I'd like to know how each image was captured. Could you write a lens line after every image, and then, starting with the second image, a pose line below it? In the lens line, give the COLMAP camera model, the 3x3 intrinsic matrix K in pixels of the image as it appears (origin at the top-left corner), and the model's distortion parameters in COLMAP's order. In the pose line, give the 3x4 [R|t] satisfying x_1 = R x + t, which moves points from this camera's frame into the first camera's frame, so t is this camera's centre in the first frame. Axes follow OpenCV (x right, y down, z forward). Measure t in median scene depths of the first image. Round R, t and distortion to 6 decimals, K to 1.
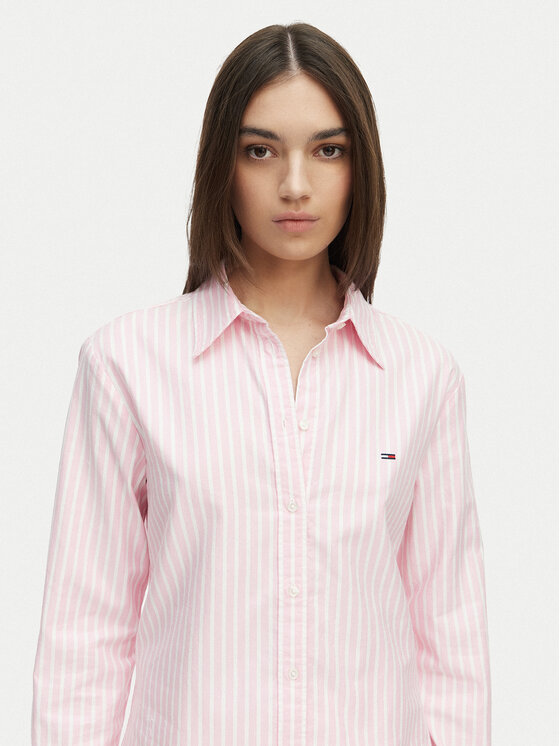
lens RADIAL K [[939.5, 0, 280.0], [0, 939.5, 373.0], [0, 0, 1]] dist [-0.087366, 0.010928]
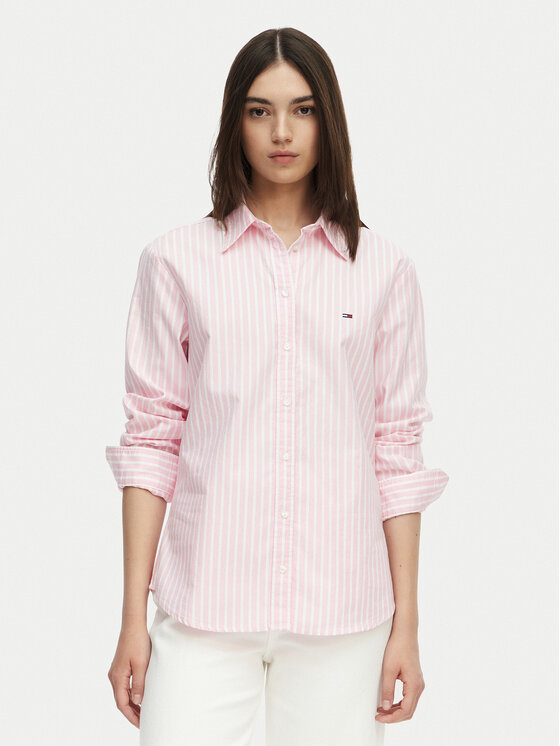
lens RADIAL K [[2206.0, 0, 280.0], [0, 2206.0, 373.0], [0, 0, 1]] dist [0.852000, 0.183668]
pose [[0.994531, -0.011726, -0.103782, 0.375618], [-0.001097, 0.992449, -0.122652, 0.627190], [0.104437, 0.122095, 0.987008, -2.521630]]
